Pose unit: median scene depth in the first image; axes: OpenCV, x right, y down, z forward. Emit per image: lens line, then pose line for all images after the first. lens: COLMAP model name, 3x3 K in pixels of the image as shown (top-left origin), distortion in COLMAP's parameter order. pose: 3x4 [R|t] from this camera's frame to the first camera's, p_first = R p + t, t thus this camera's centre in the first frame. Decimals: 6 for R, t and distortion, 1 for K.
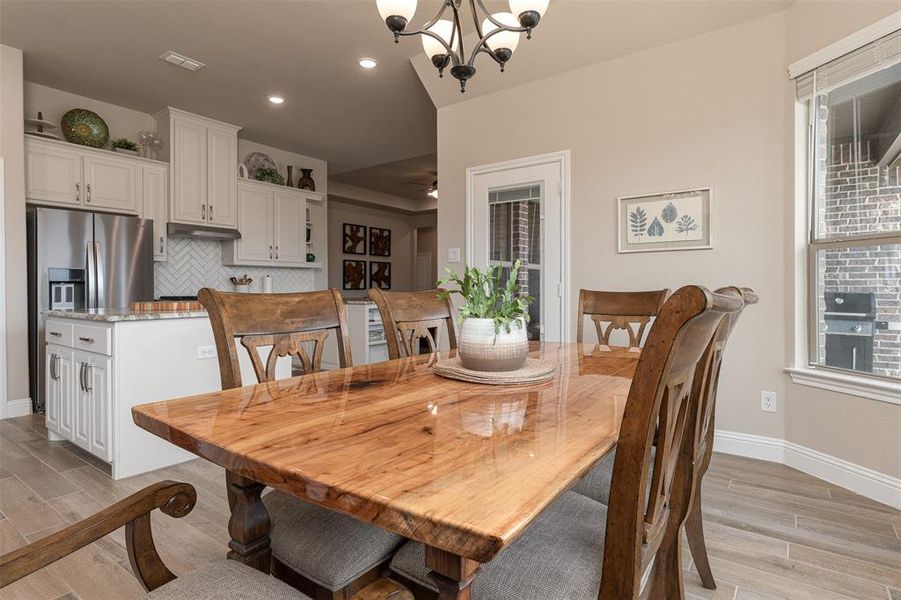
lens RADIAL K [[468.1, 0, 449.7], [0, 468.1, 289.7], [0, 0, 1]] dist [0.002872, 0.000297]
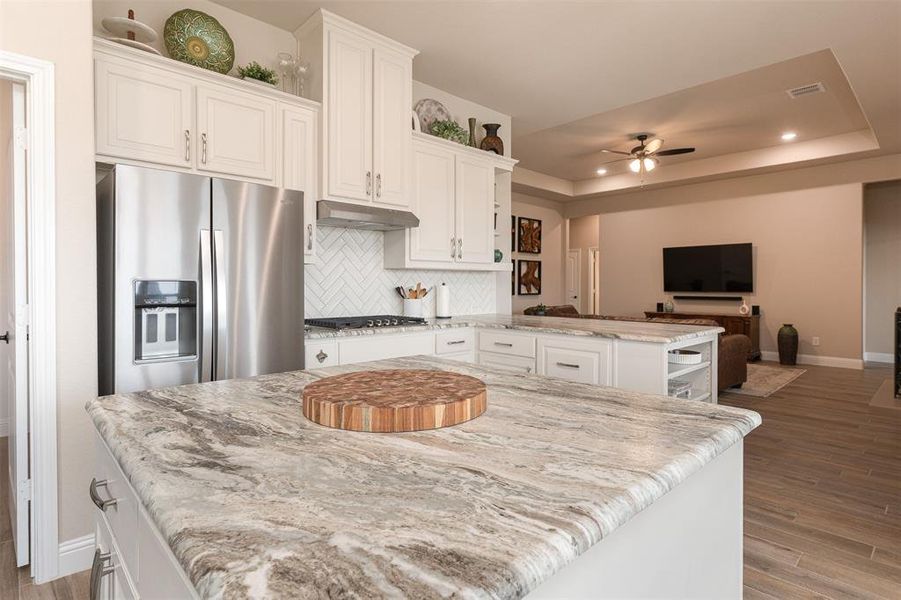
lens RADIAL K [[468.1, 0, 438.3], [0, 468.1, 287.3], [0, 0, 1]] dist [0.001541, 0.000383]
pose [[0.979500, 0.002877, -0.201422, -0.291240], [-0.003035, 0.999995, -0.000476, -0.026888], [0.201420, 0.001078, 0.979504, 0.387931]]
